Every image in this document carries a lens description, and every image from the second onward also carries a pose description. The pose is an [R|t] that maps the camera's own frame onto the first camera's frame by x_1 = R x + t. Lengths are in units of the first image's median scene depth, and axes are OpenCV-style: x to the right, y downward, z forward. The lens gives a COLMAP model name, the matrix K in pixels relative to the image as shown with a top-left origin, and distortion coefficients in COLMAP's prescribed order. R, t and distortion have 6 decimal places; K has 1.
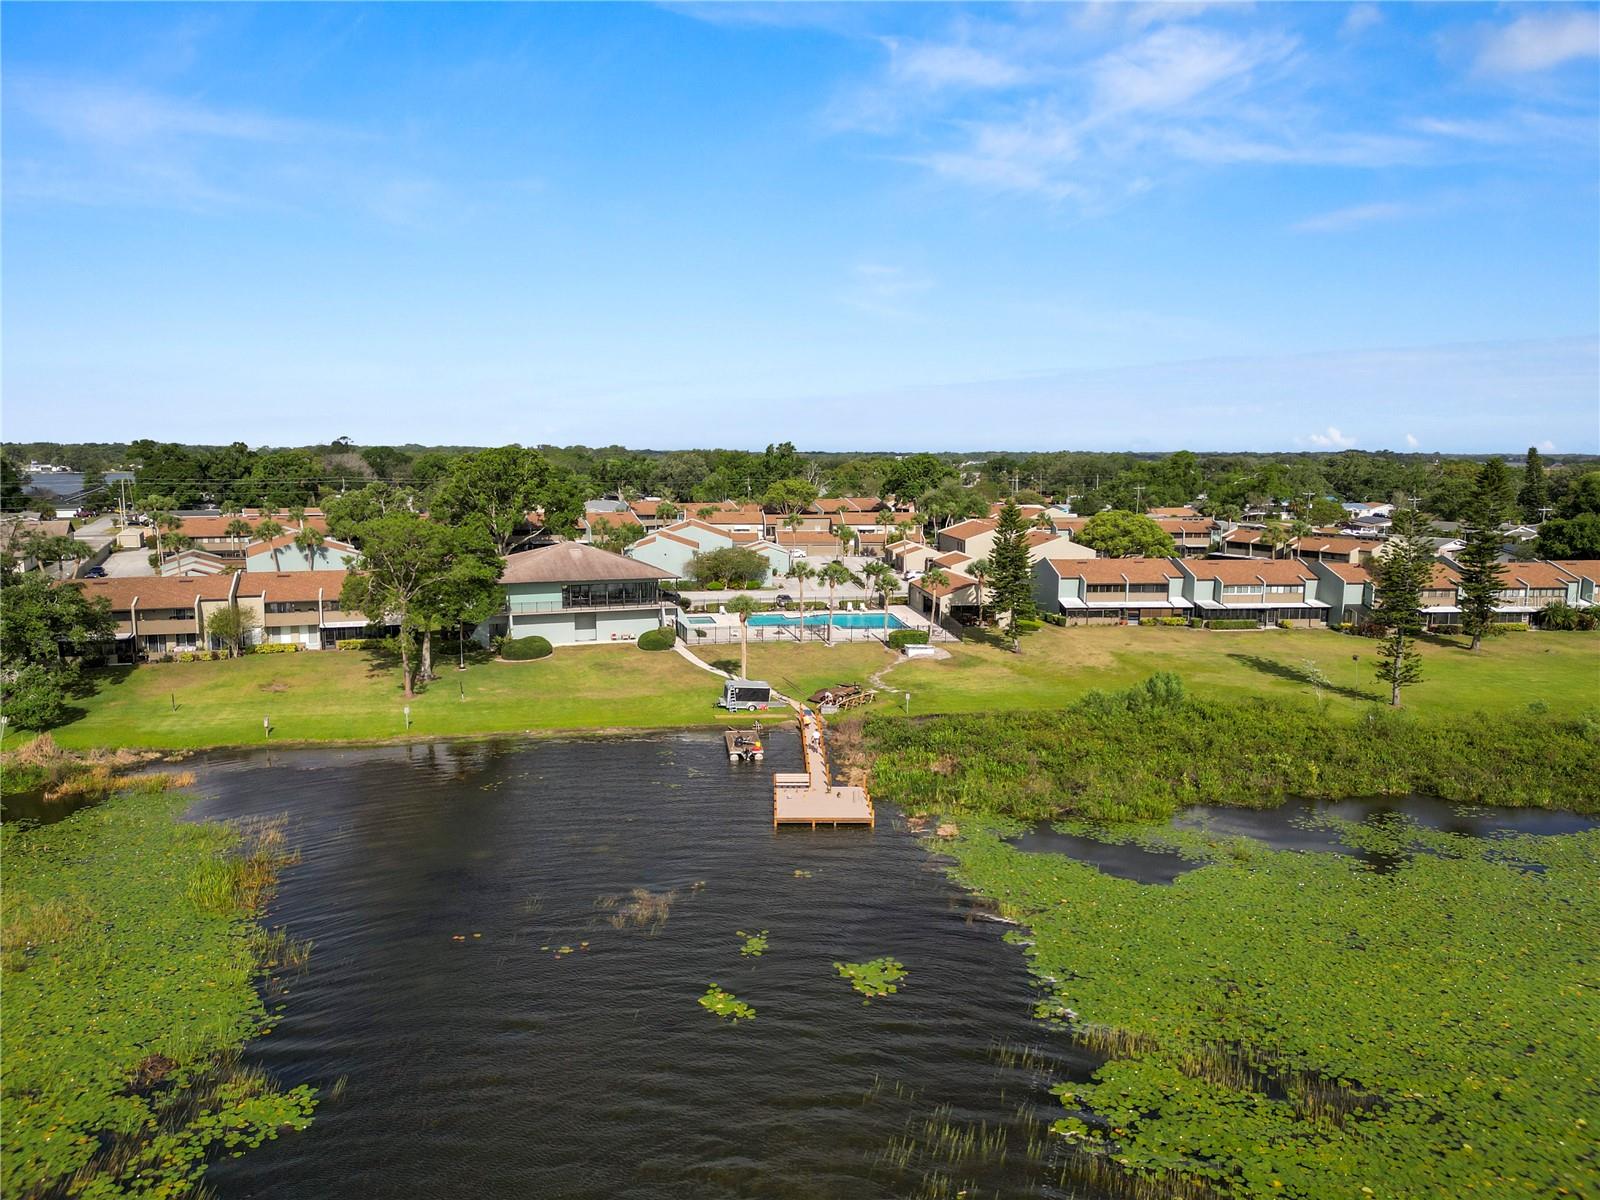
lens RADIAL K [[1121.1, 0, 795.8], [0, 1121.1, 584.7], [0, 0, 1]] dist [0.060233, -0.055627]
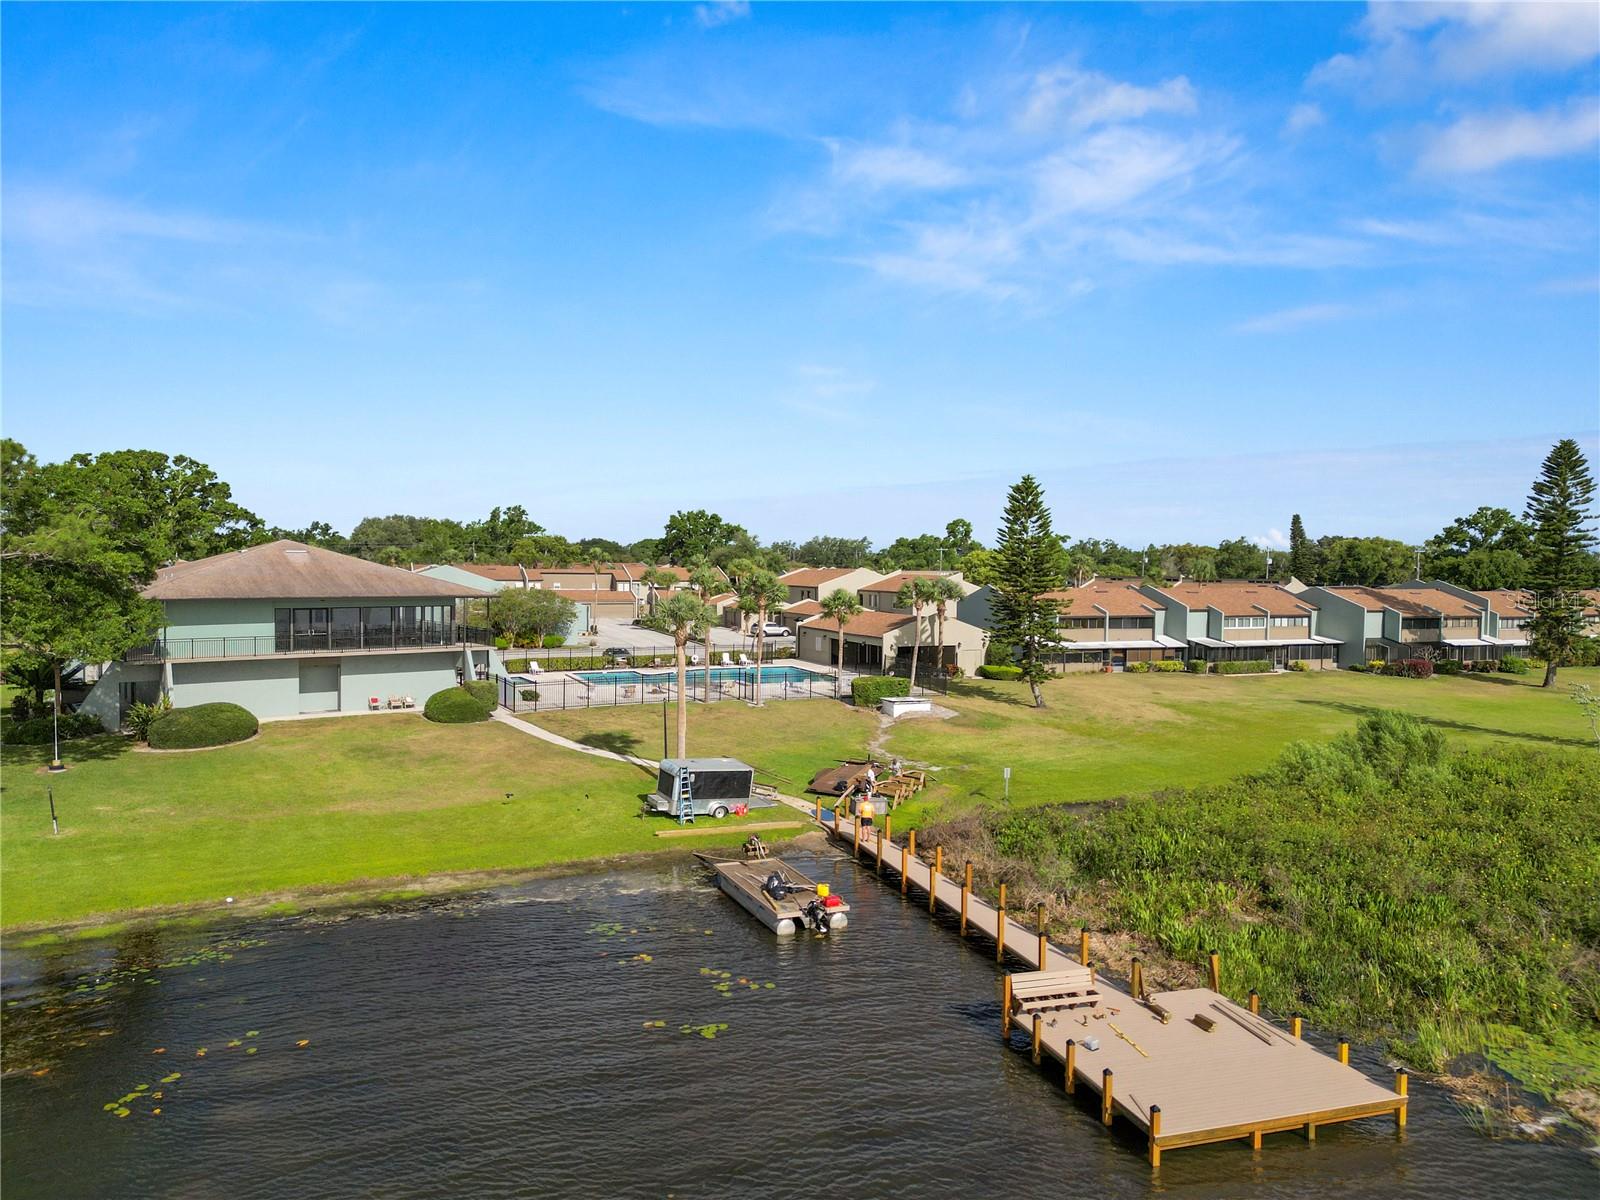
lens RADIAL K [[1121.1, 0, 796.2], [0, 1121.1, 613.0], [0, 0, 1]] dist [0.060233, -0.055627]
pose [[0.961217, -0.010358, 0.275597, -0.123043], [0.029627, 0.997390, -0.065847, 0.047603], [-0.274196, 0.071459, 0.959015, 0.433476]]
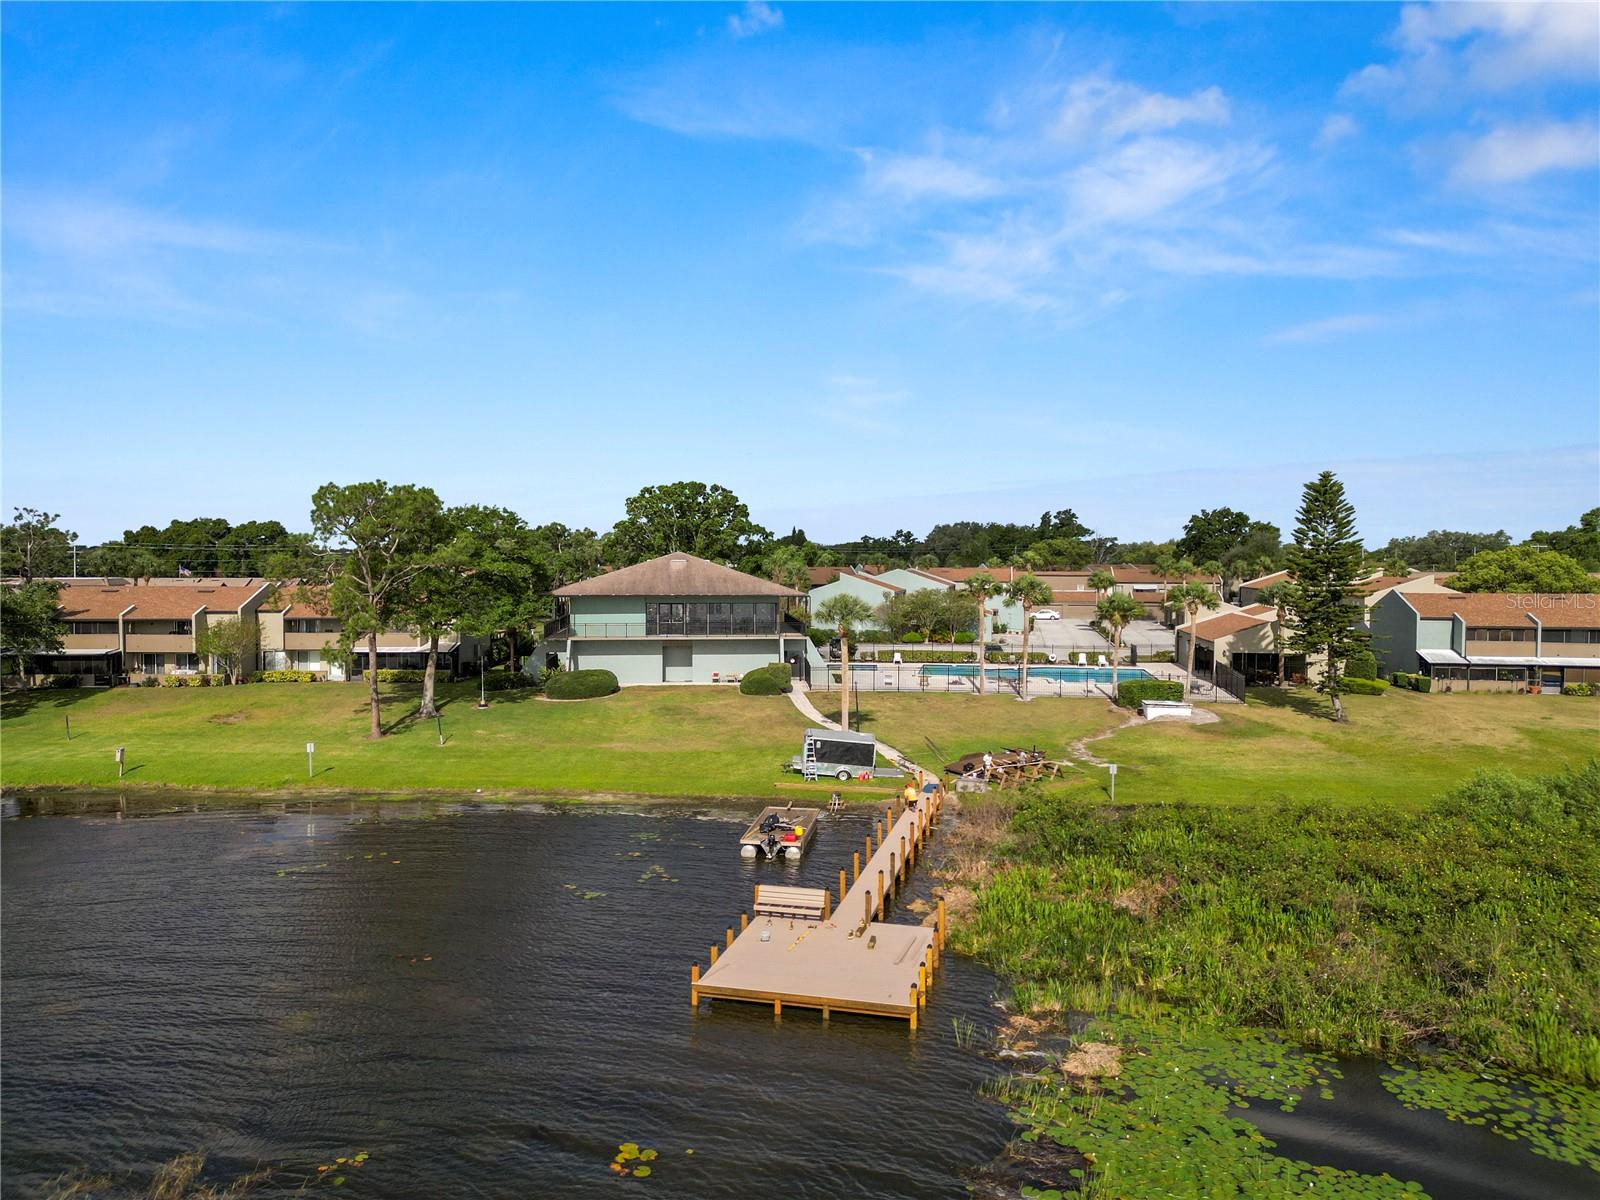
lens RADIAL K [[1121.1, 0, 796.8], [0, 1121.1, 600.3], [0, 0, 1]] dist [0.060233, -0.055627]
pose [[0.962354, 0.006454, -0.271723, 0.085868], [-0.028775, 0.996519, -0.078242, 0.054982], [0.270272, 0.083115, 0.959190, 0.348218]]
